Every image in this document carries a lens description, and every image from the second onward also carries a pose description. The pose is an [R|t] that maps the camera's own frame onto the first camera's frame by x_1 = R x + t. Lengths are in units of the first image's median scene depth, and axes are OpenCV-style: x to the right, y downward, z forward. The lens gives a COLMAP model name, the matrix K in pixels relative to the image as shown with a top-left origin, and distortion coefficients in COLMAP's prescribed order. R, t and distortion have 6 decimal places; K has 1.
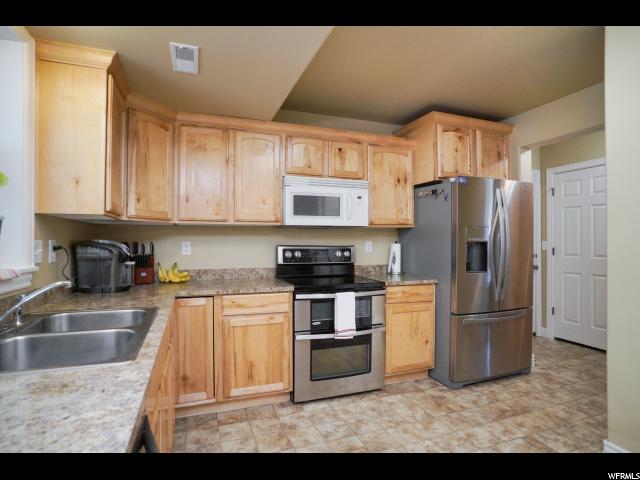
lens RADIAL K [[345.9, 0, 320.0], [0, 345.9, 240.0], [0, 0, 1]] dist [-0.059593, 0.051020]
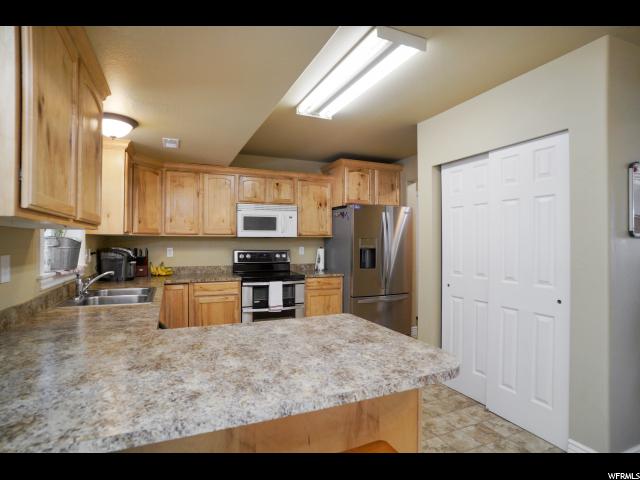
lens RADIAL K [[345.9, 0, 320.0], [0, 345.9, 240.0], [0, 0, 1]] dist [-0.059593, 0.051020]
pose [[0.998327, 0.002810, 0.057746, 0.166401], [-0.002919, 0.999994, 0.001800, -0.032723], [-0.057741, -0.001966, 0.998330, -0.499219]]
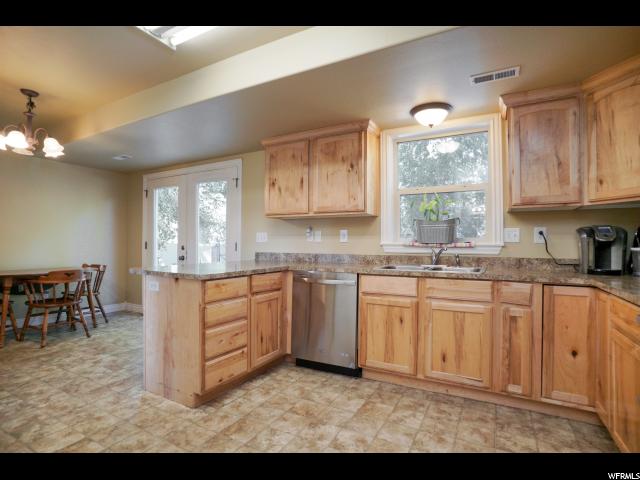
lens RADIAL K [[345.9, 0, 320.0], [0, 345.9, 240.0], [0, 0, 1]] dist [-0.059593, 0.051020]
pose [[-0.760733, 0.005818, -0.649039, 0.549680], [0.005079, 0.999983, 0.003010, 0.027812], [0.649045, -0.001007, -0.760749, 1.043096]]
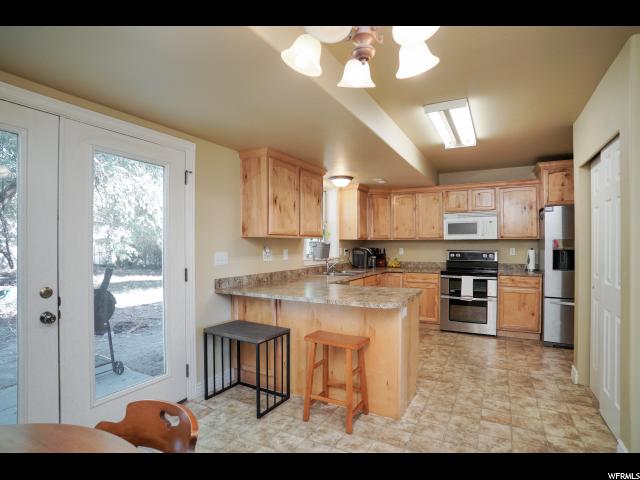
lens RADIAL K [[340.2, 0, 321.0], [0, 340.2, 247.4], [0, 0, 1]] dist [-0.060245, -0.000052]
pose [[0.667545, 0.005406, -0.744550, 0.829455], [0.007207, 0.999880, 0.013721, -0.030243], [0.744535, -0.014526, 0.667426, -0.738505]]
